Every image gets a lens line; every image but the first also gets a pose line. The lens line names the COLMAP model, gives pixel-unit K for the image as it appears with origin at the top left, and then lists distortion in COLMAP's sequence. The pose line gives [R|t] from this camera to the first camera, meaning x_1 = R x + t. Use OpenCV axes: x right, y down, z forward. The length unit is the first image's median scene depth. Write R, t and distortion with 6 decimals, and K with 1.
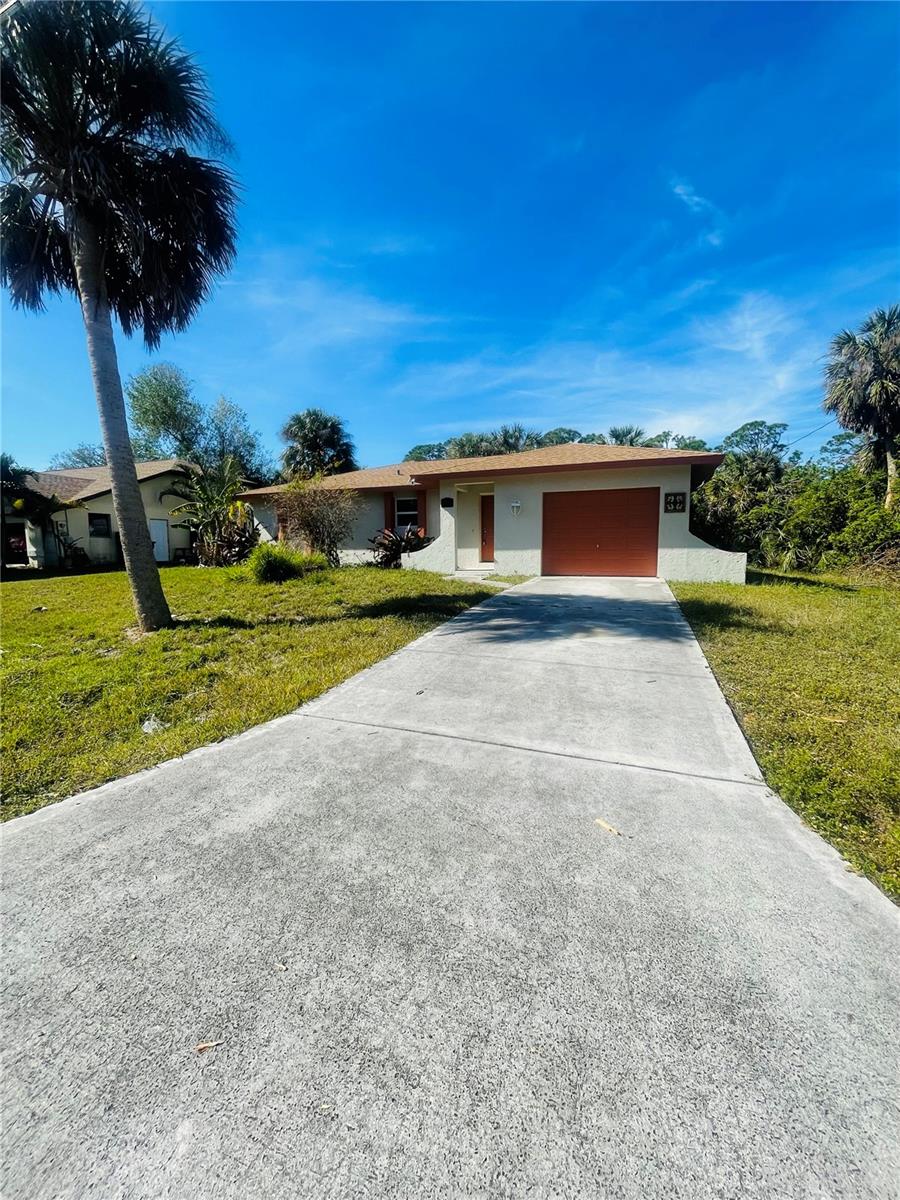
lens RADIAL K [[487.7, 0, 451.4], [0, 487.7, 594.7], [0, 0, 1]] dist [-0.011099, 0.003465]
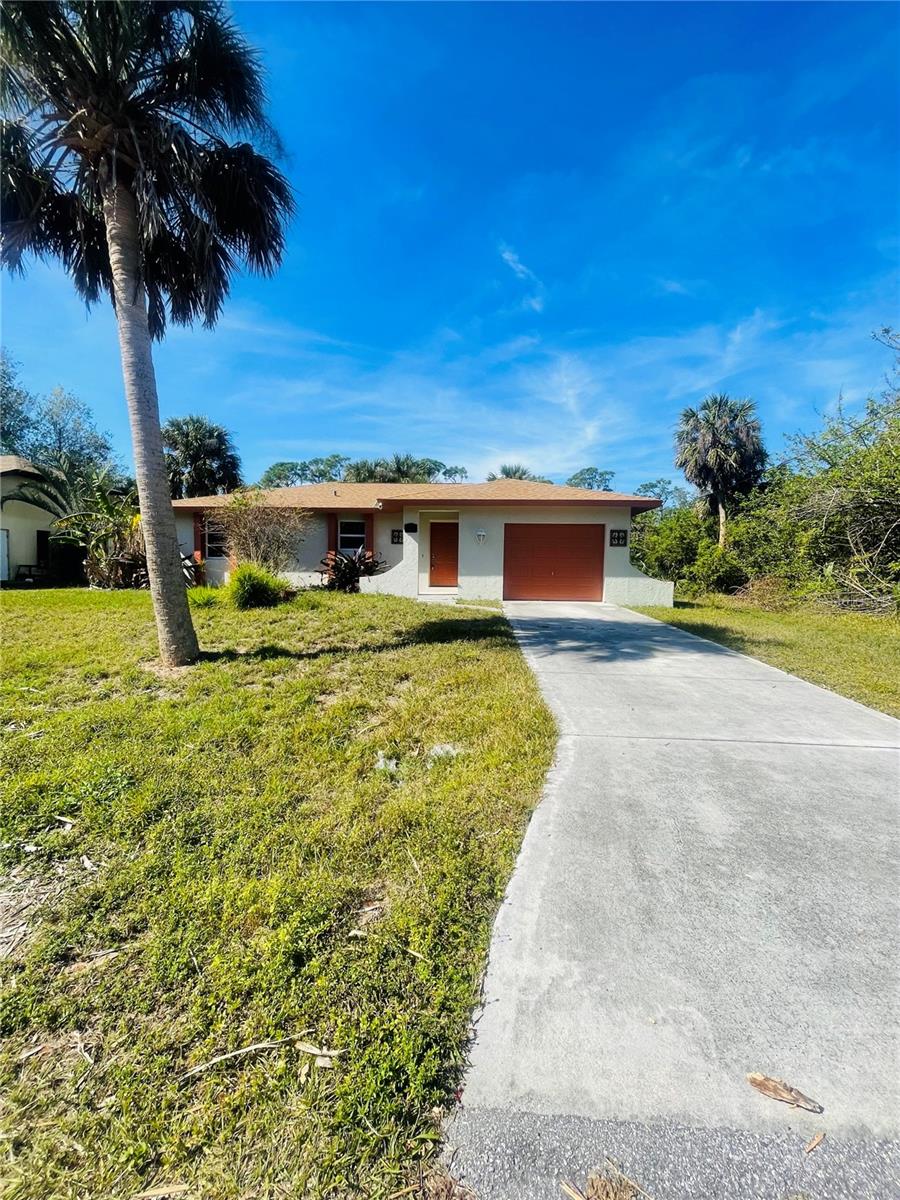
lens RADIAL K [[484.3, 0, 449.2], [0, 484.3, 604.9], [0, 0, 1]] dist [-0.015661, -0.000095]
pose [[0.952246, -0.000627, 0.305332, -0.240991], [0.008342, 0.999678, -0.023961, -0.004112], [-0.305218, 0.025364, 0.951945, 0.019518]]
